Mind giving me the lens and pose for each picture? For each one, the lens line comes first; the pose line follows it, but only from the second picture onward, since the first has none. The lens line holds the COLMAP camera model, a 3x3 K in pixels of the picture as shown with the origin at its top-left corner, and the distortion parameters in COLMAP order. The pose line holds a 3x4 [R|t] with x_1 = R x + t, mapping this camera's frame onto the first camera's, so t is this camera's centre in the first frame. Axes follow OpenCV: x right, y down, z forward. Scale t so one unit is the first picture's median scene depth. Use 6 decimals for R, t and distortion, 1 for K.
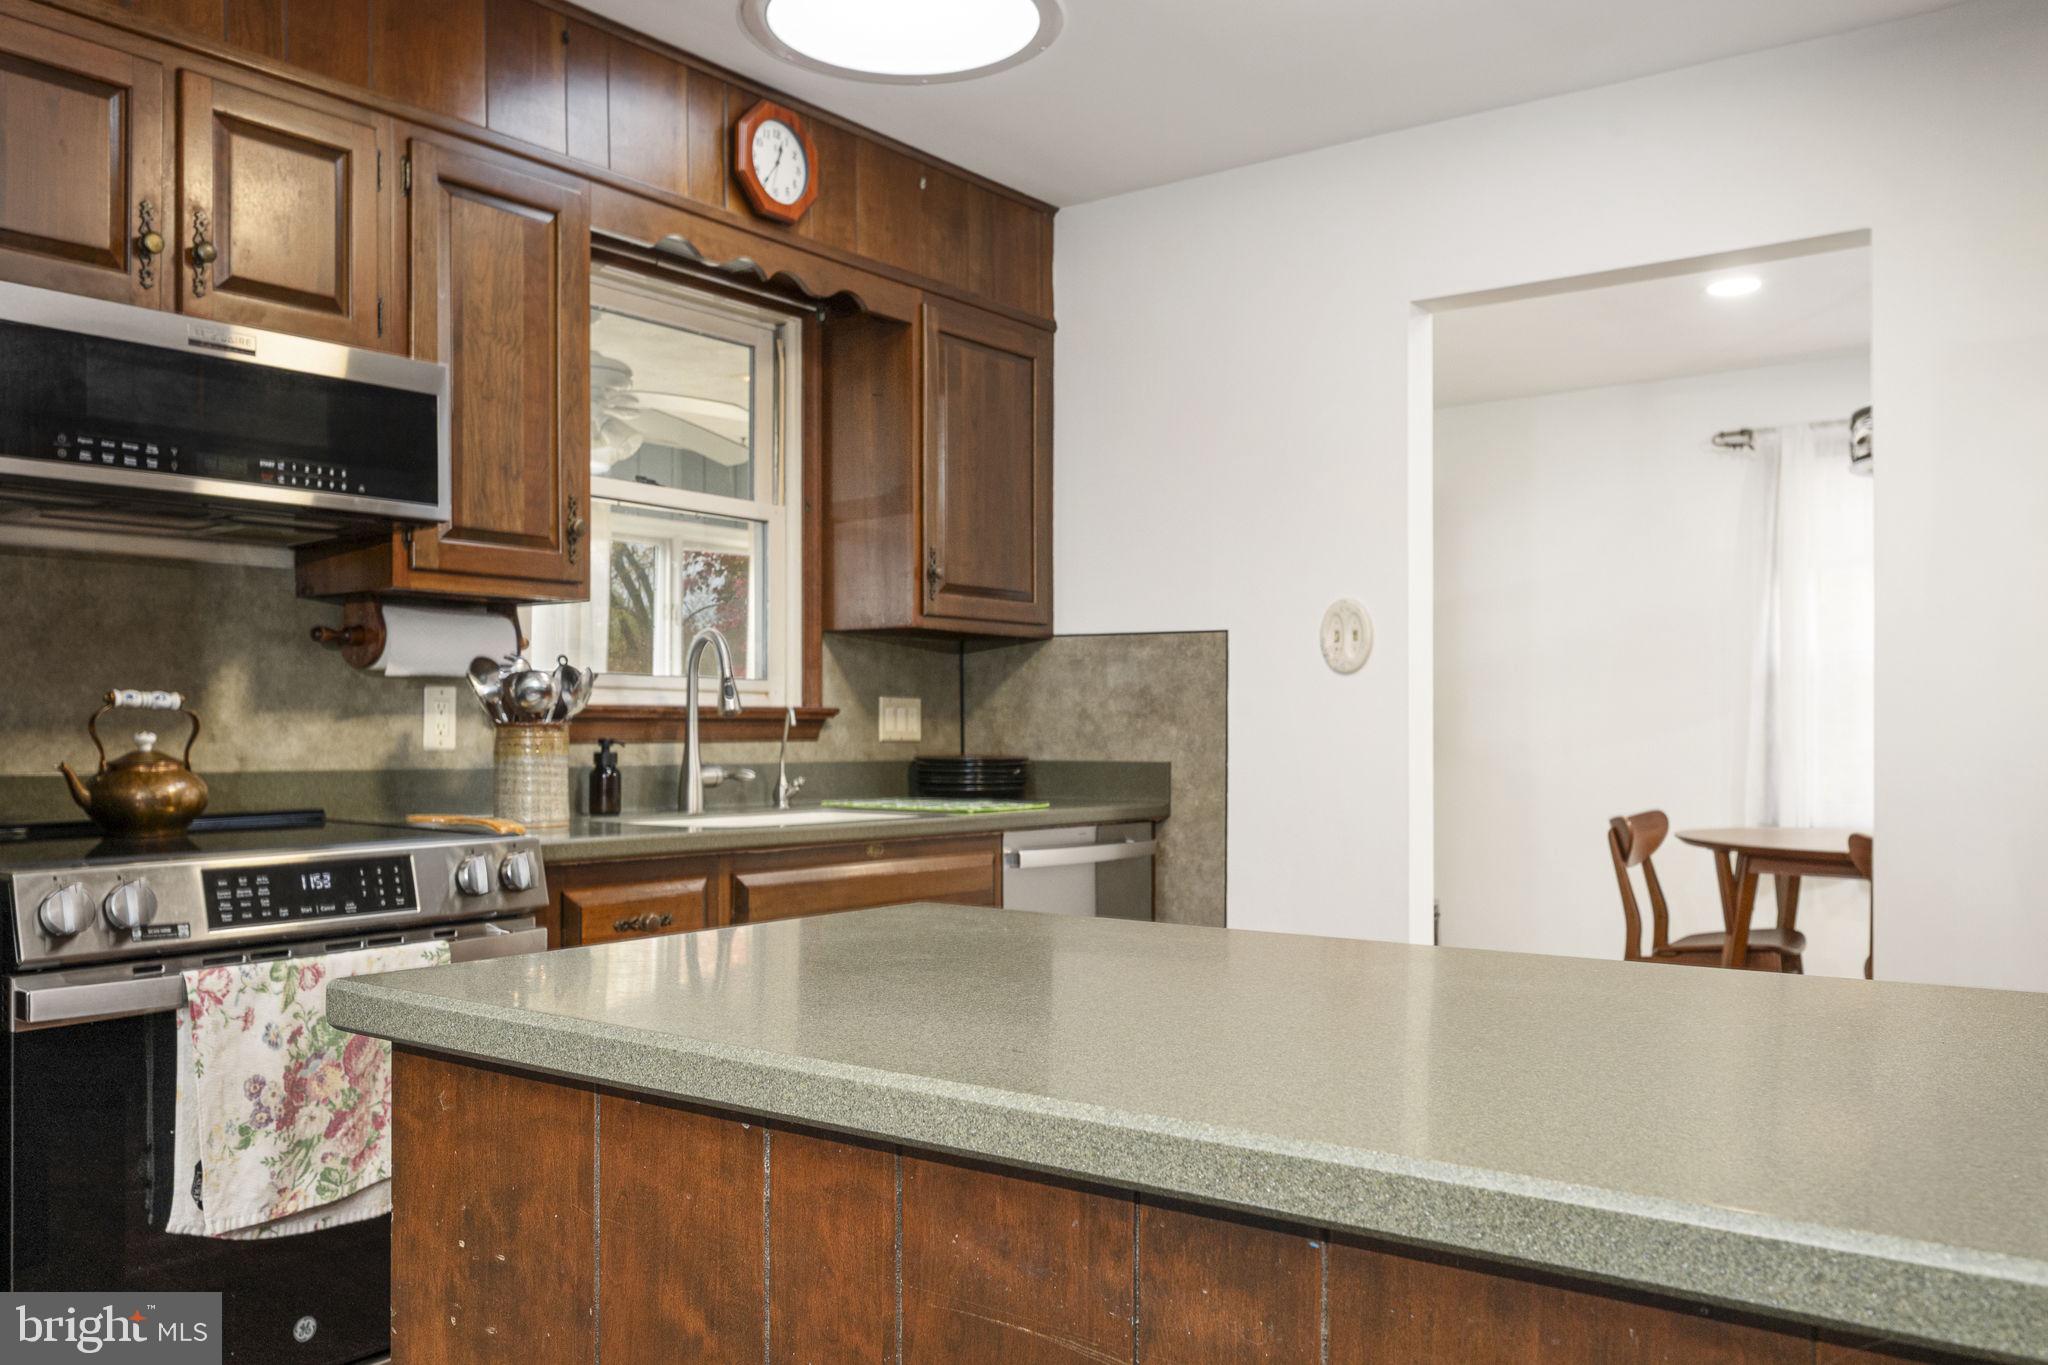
lens RADIAL K [[1682.3, 0, 1025.5], [0, 1682.3, 745.0], [0, 0, 1]] dist [0.005654, -0.001386]
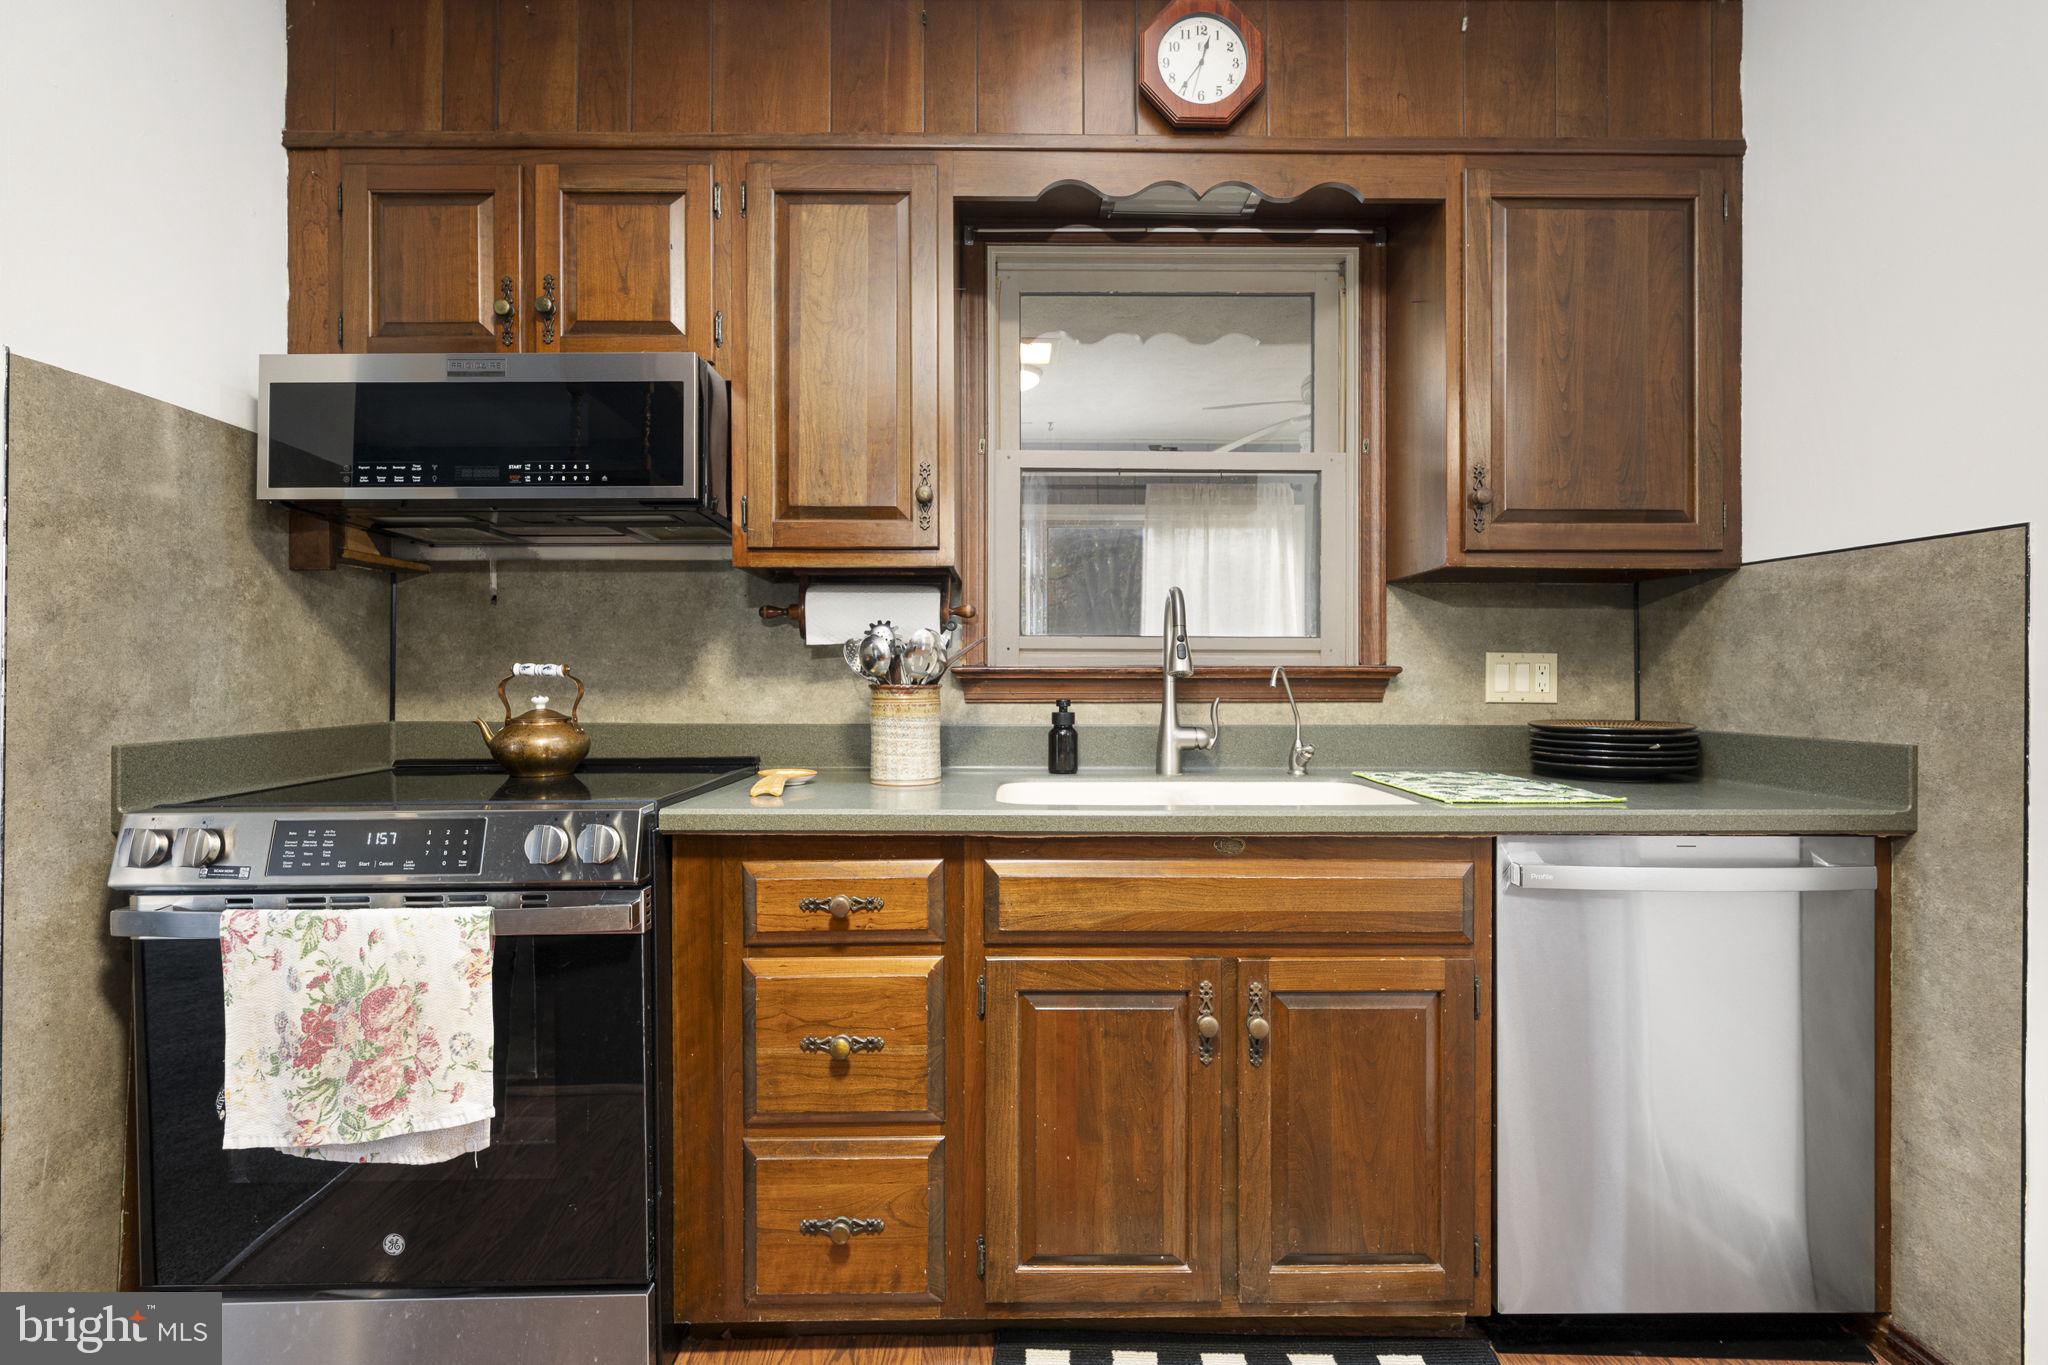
lens RADIAL K [[960.6, 0, 1024.0], [0, 960.6, 682.5], [0, 0, 1]] dist [0.001757, 0.000571]
pose [[0.602521, 0.002986, -0.798098, 0.205674], [-0.006413, 0.999979, -0.001101, -0.013368], [0.798078, 0.005781, 0.602527, 0.614841]]
